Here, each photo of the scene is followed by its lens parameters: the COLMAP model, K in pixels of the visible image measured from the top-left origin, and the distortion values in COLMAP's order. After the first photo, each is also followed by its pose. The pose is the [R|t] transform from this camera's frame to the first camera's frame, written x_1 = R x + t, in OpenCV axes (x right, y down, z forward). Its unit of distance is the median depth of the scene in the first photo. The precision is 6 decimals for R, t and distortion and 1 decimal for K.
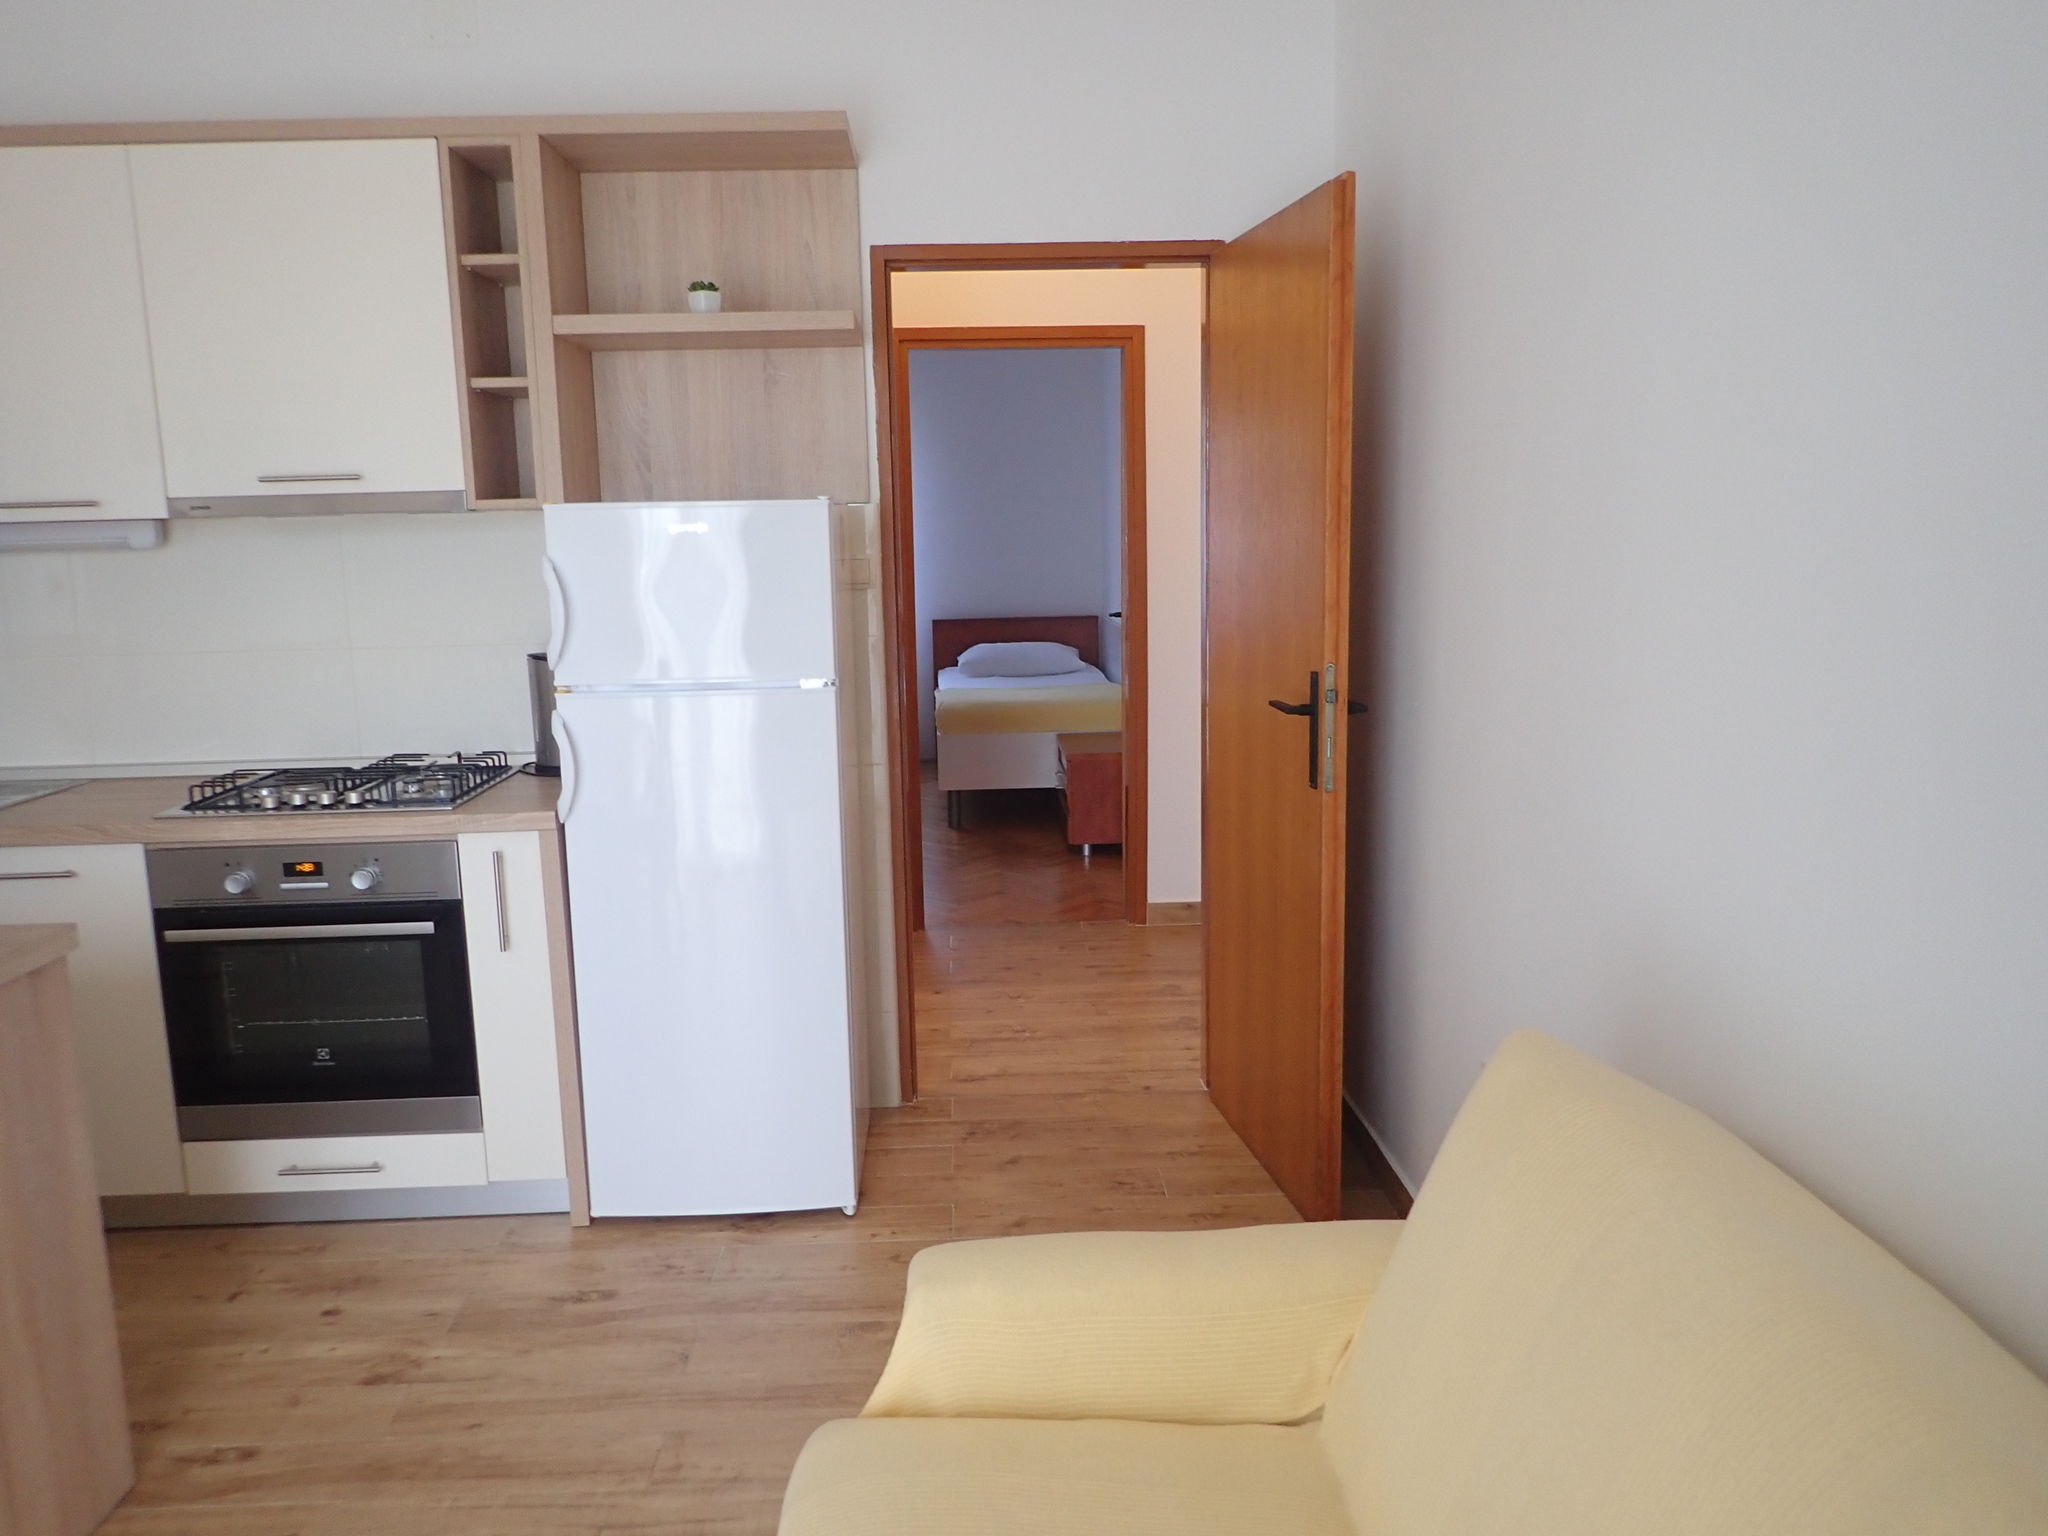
lens RADIAL K [[1507.4, 0, 1014.7], [0, 1507.4, 770.3], [0, 0, 1]] dist [-0.002075, -0.003350]
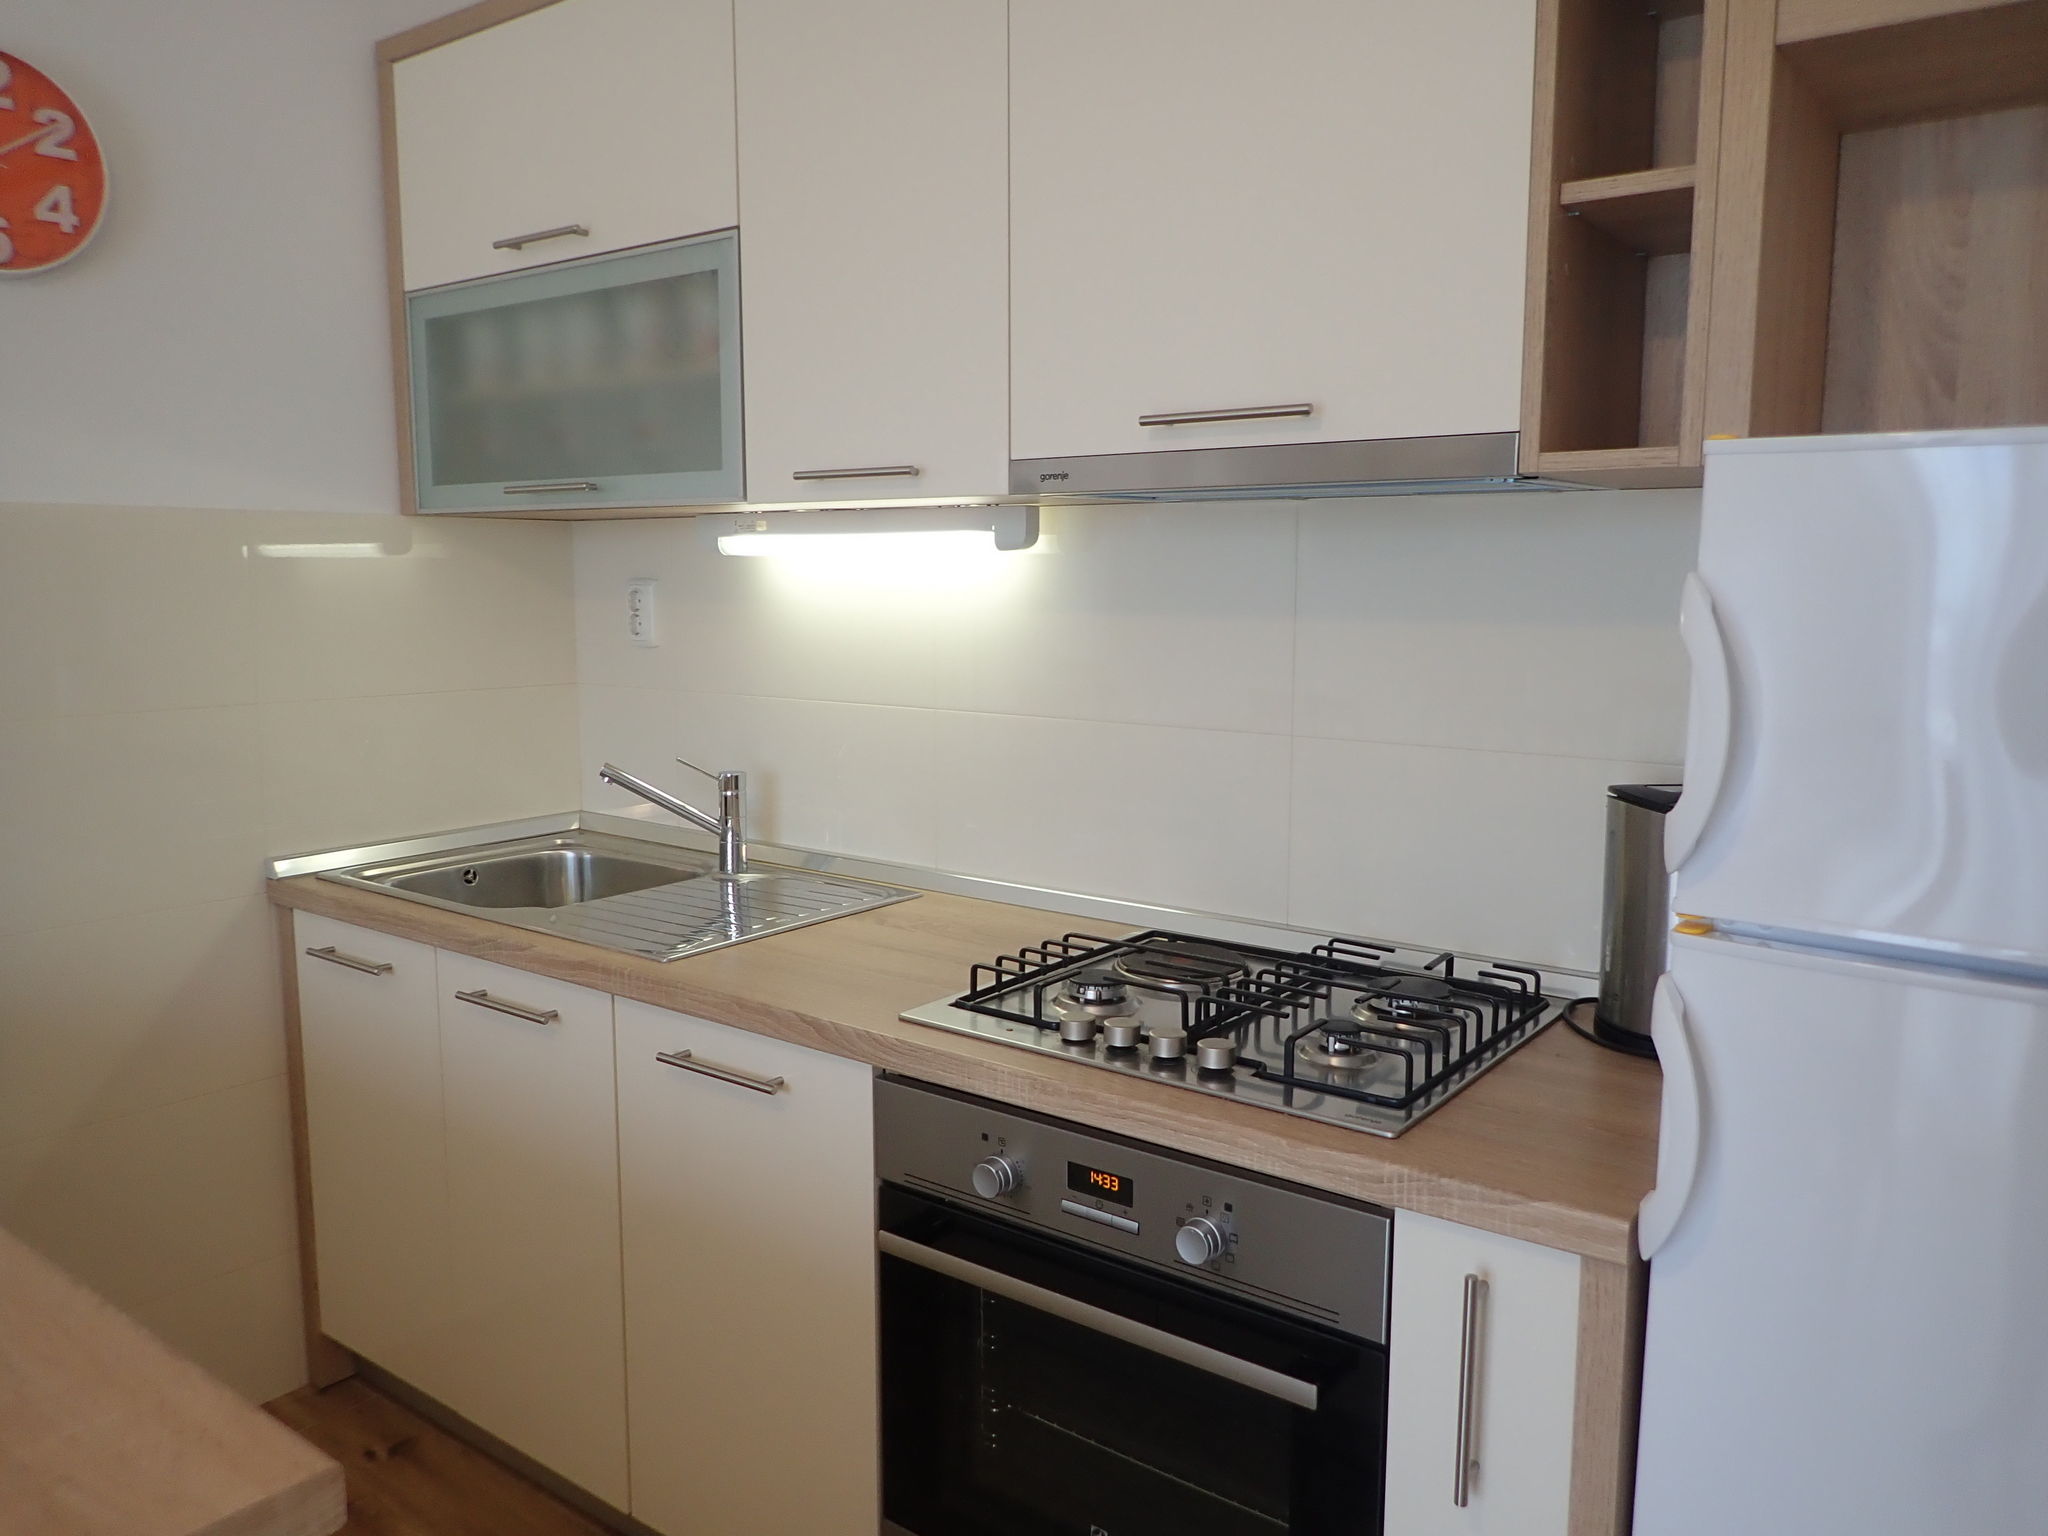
lens RADIAL K [[1507.4, 0, 1014.7], [0, 1507.4, 770.3], [0, 0, 1]] dist [-0.002075, -0.003350]
pose [[0.771146, 0.109756, -0.627126, -0.187598], [-0.122413, 0.992210, 0.023126, -0.077068], [0.624779, 0.058935, 0.778575, 0.562791]]
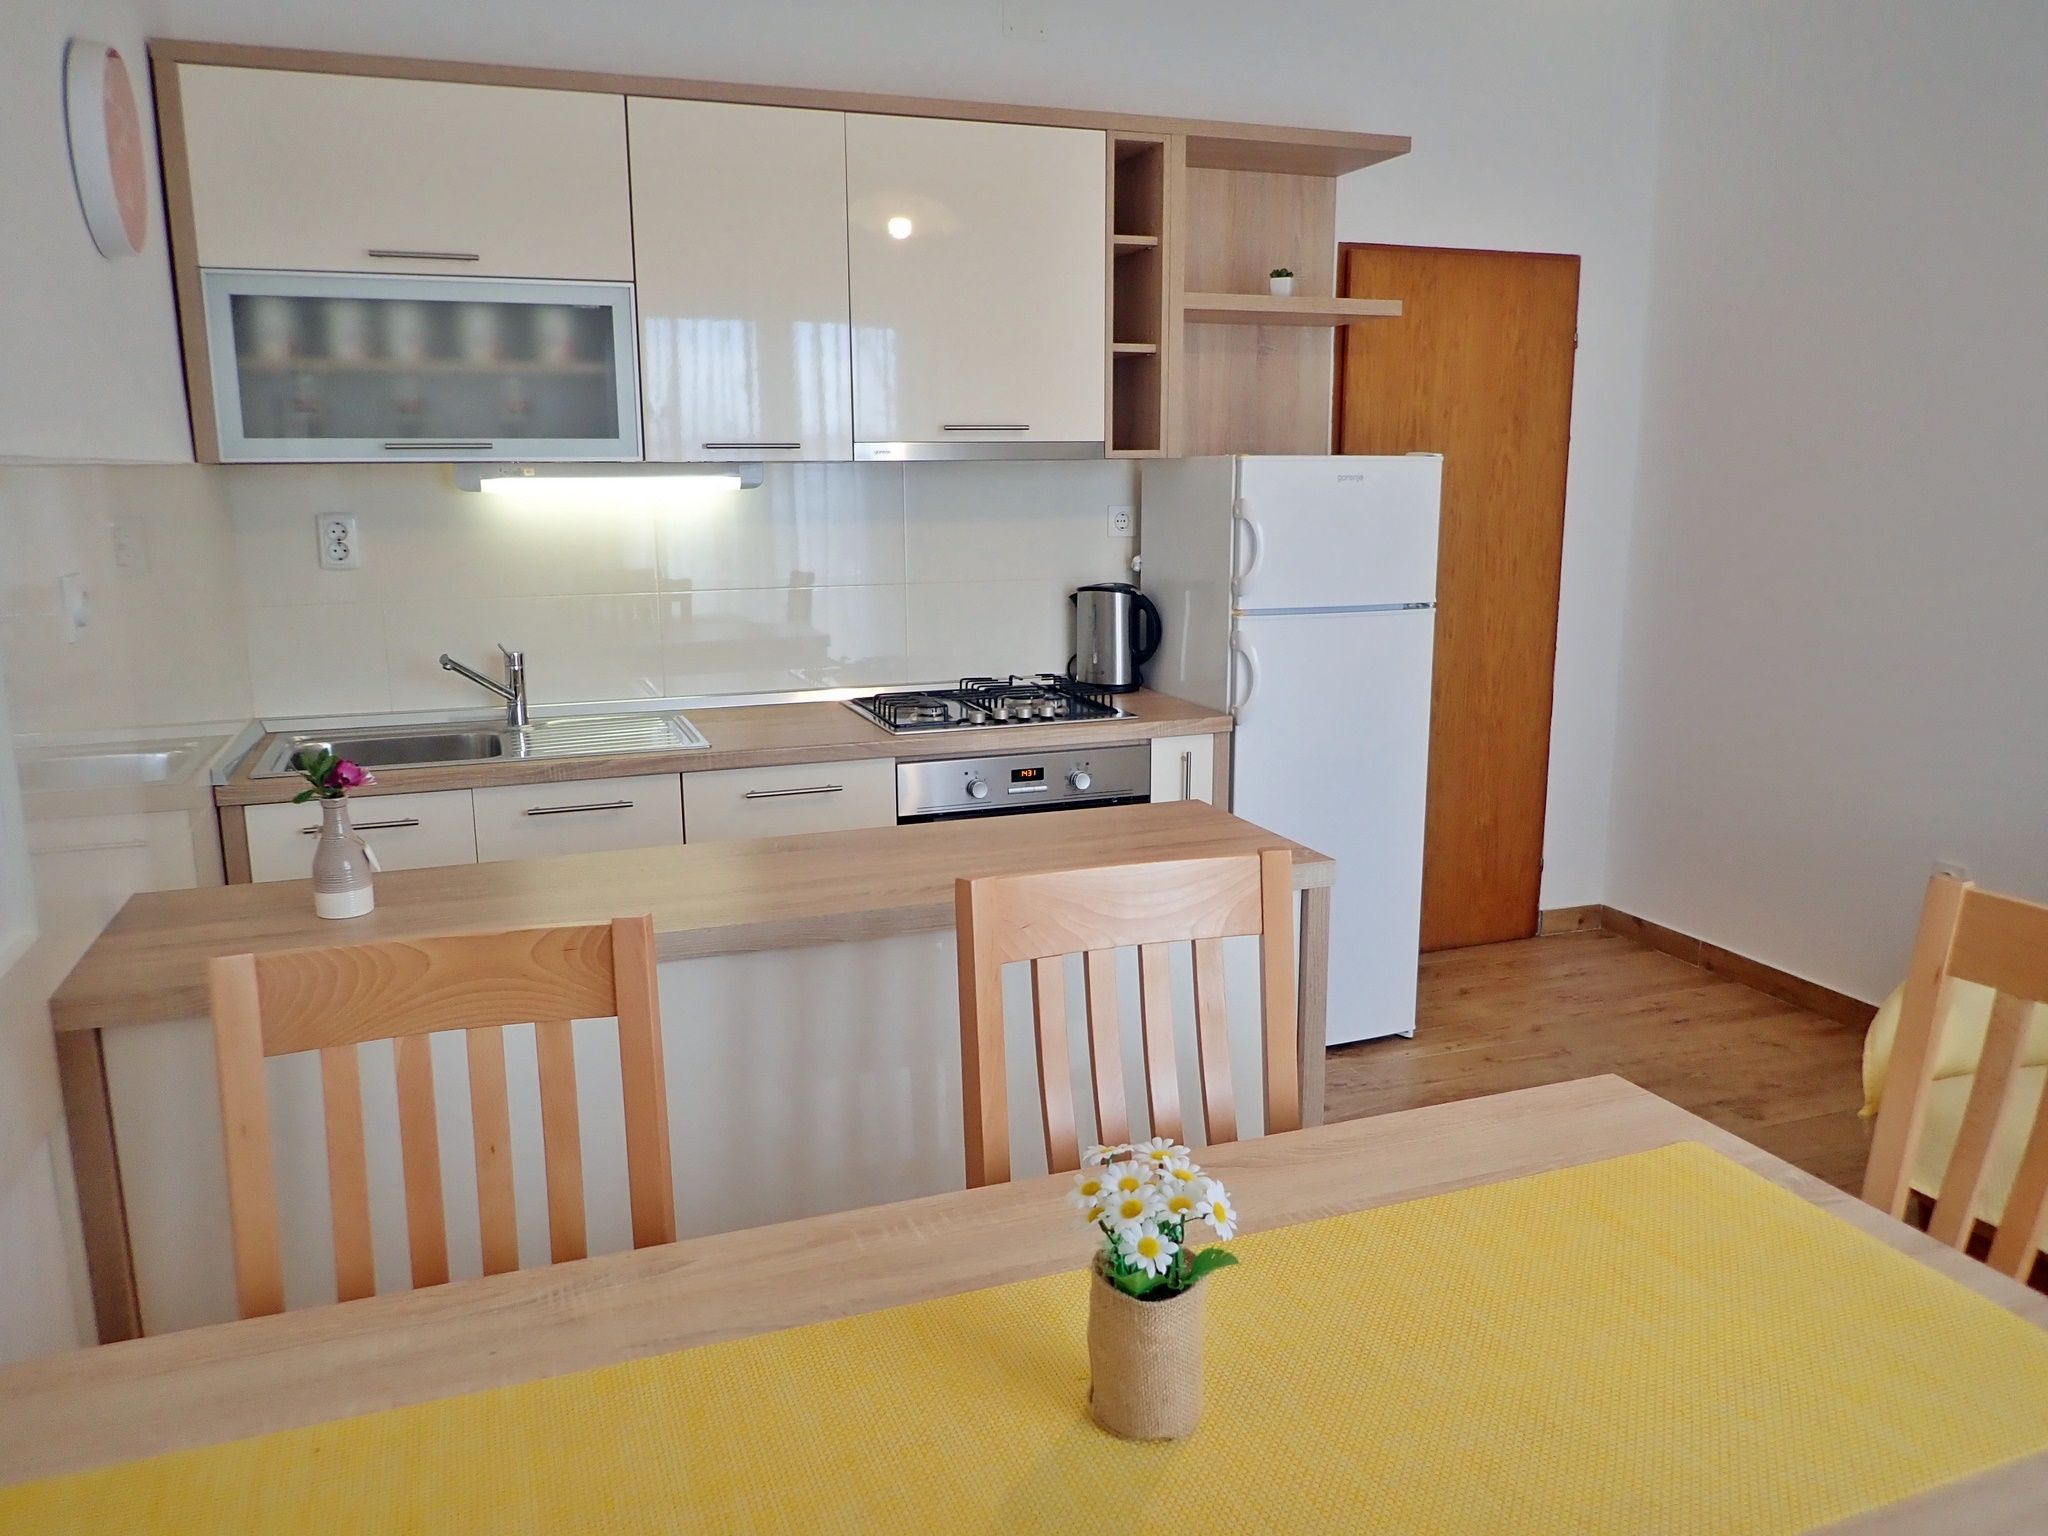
lens RADIAL K [[1507.4, 0, 1014.7], [0, 1507.4, 770.3], [0, 0, 1]] dist [-0.002075, -0.003350]
pose [[0.949545, -0.043995, 0.310531, -0.807125], [0.035579, 0.998831, 0.032718, 0.024008], [-0.311607, -0.020019, 0.950000, -0.072495]]
